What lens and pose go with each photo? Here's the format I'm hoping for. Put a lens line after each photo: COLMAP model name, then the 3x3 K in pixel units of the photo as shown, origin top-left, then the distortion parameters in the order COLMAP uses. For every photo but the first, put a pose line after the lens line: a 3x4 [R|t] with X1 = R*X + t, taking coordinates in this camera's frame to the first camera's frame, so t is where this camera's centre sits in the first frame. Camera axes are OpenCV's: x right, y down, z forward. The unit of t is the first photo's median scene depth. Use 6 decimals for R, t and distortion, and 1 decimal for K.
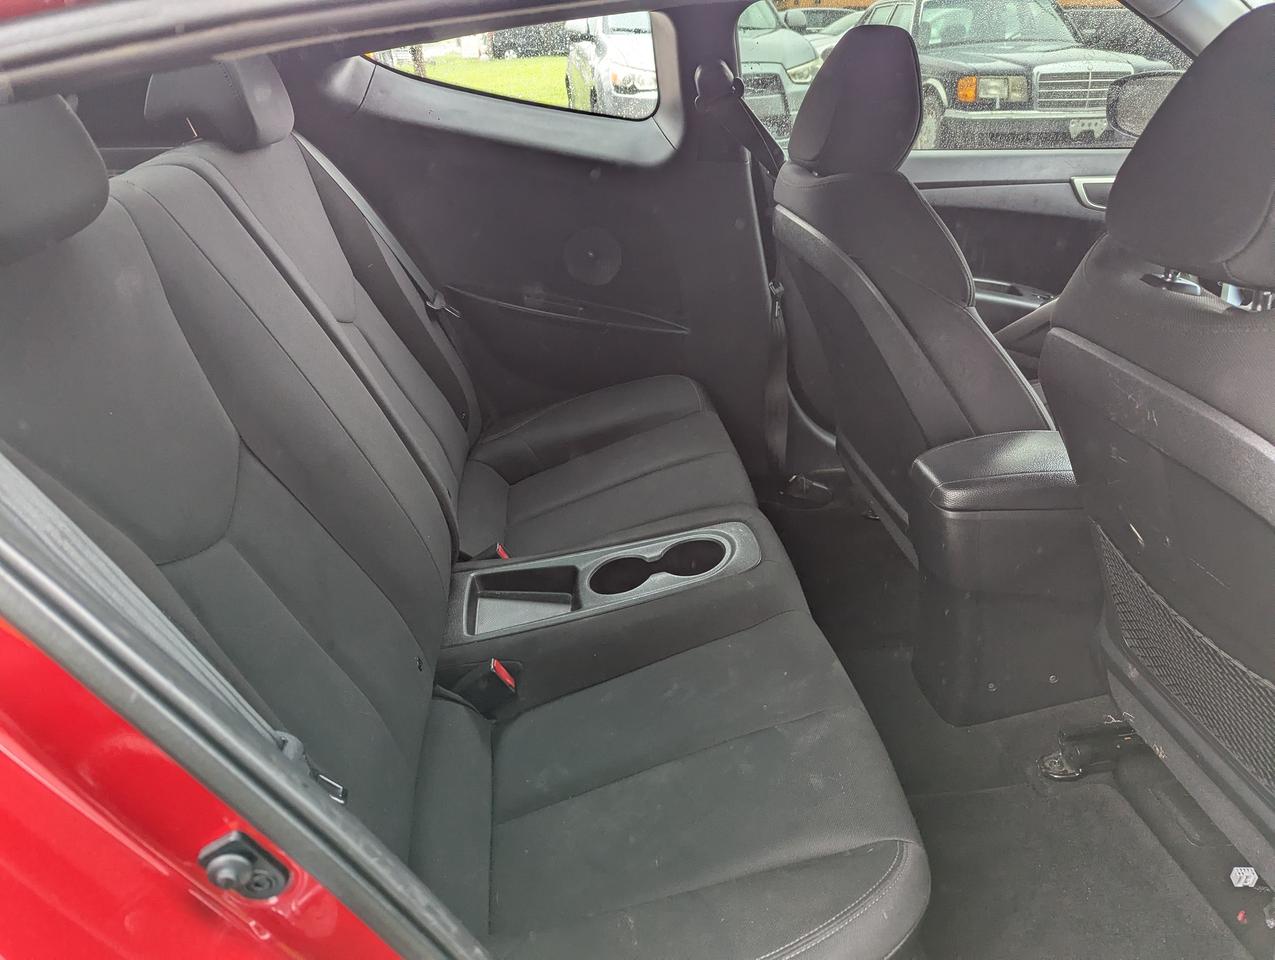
lens RADIAL K [[895.4, 0, 637.5], [0, 895.4, 480.0], [0, 0, 1]] dist [-0.001807, -0.002907]
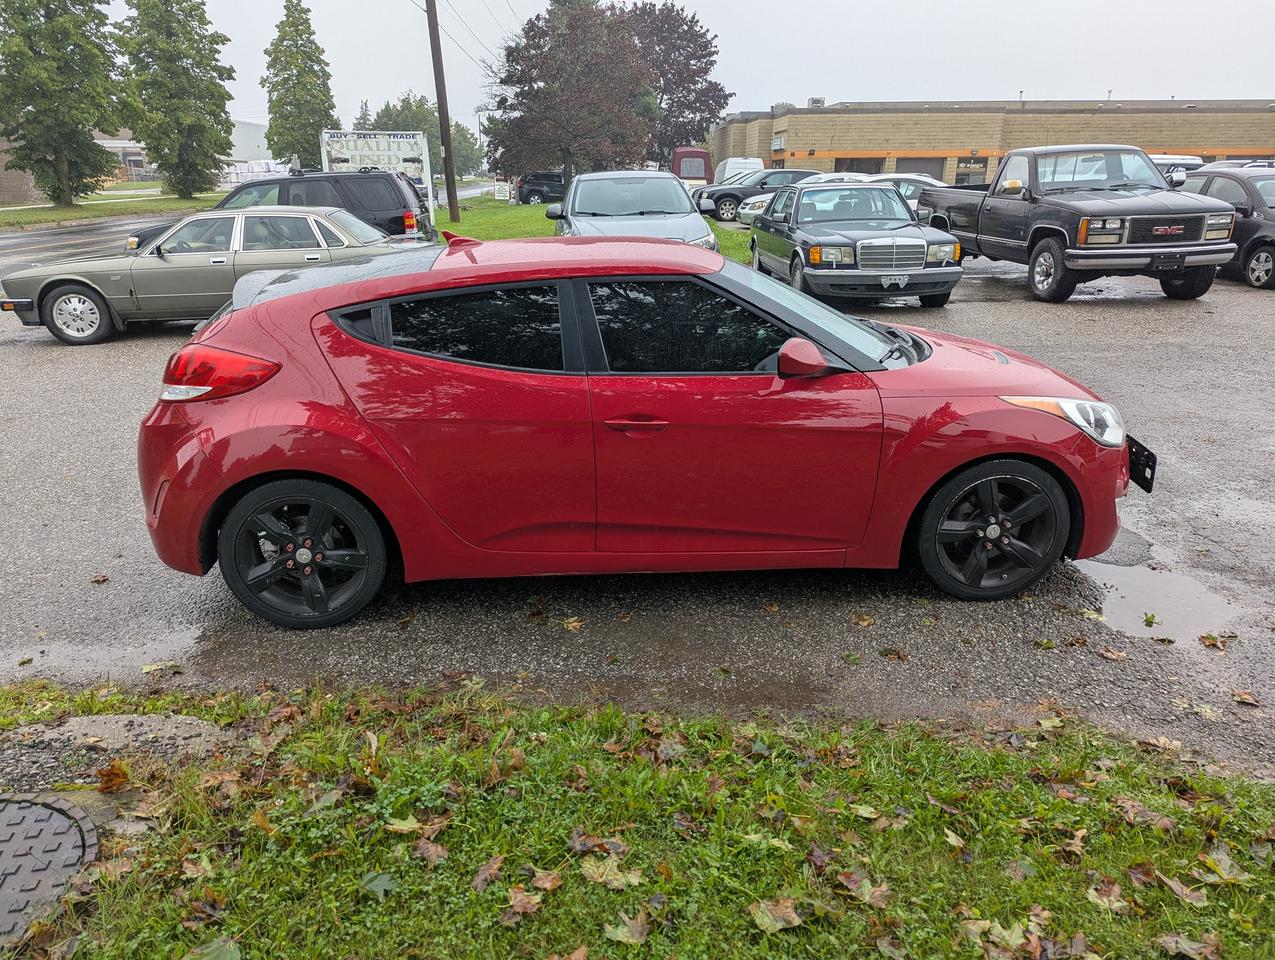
lens RADIAL K [[895.4, 0, 637.5], [0, 895.4, 480.0], [0, 0, 1]] dist [-0.001807, -0.002907]
pose [[0.999451, 0.020266, -0.026194, 0.129432], [-0.023462, 0.991480, -0.128132, 0.136564], [0.023374, 0.128676, 0.991411, -0.453047]]
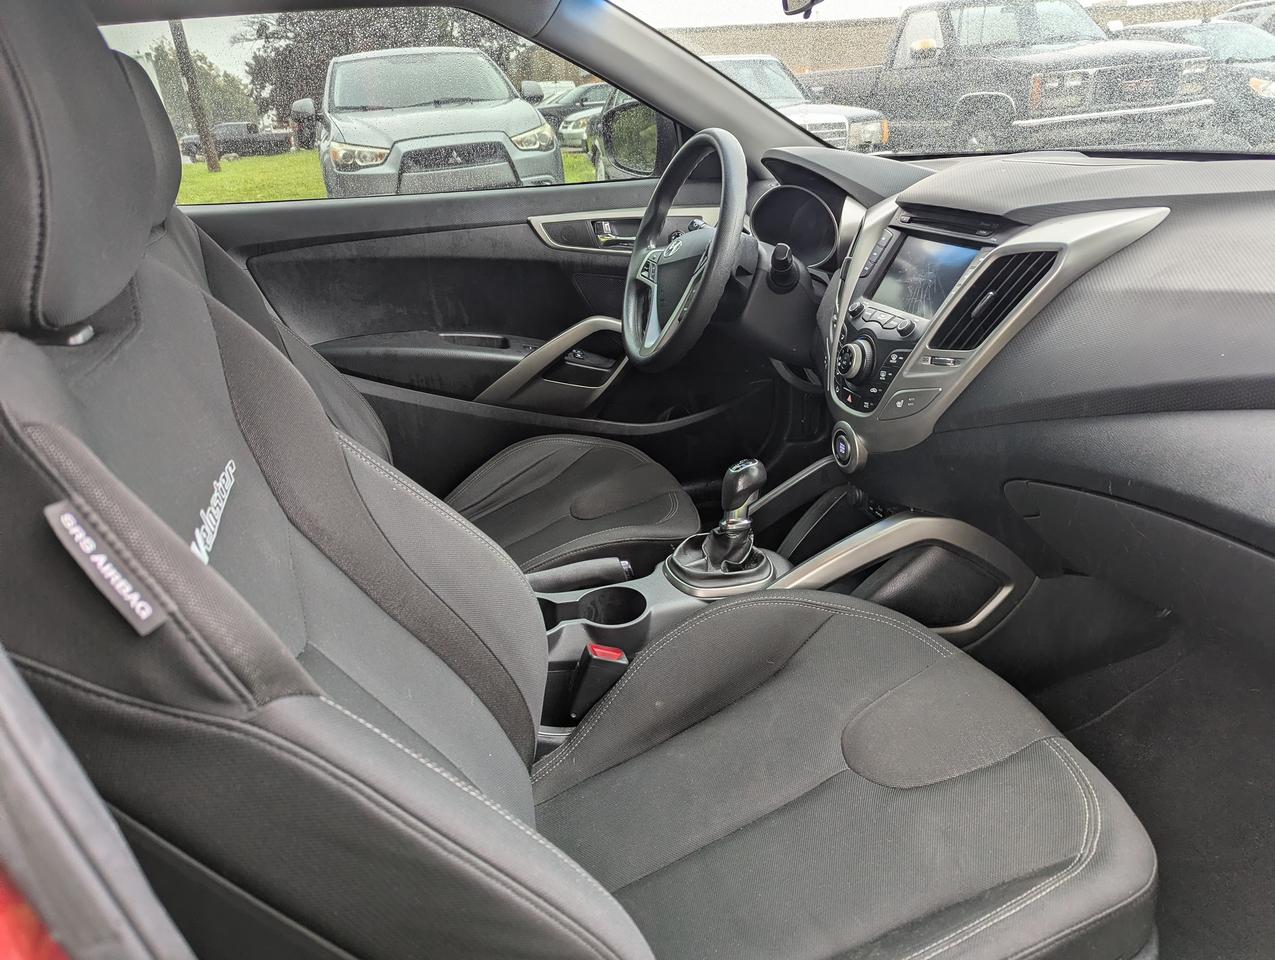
lens RADIAL K [[895.4, 0, 637.5], [0, 895.4, 480.0], [0, 0, 1]] dist [-0.001807, -0.002907]
pose [[0.984128, -0.107035, 0.141545, 0.120883], [0.117145, 0.990978, -0.065116, 0.000028], [-0.133299, 0.080664, 0.987788, 0.028563]]
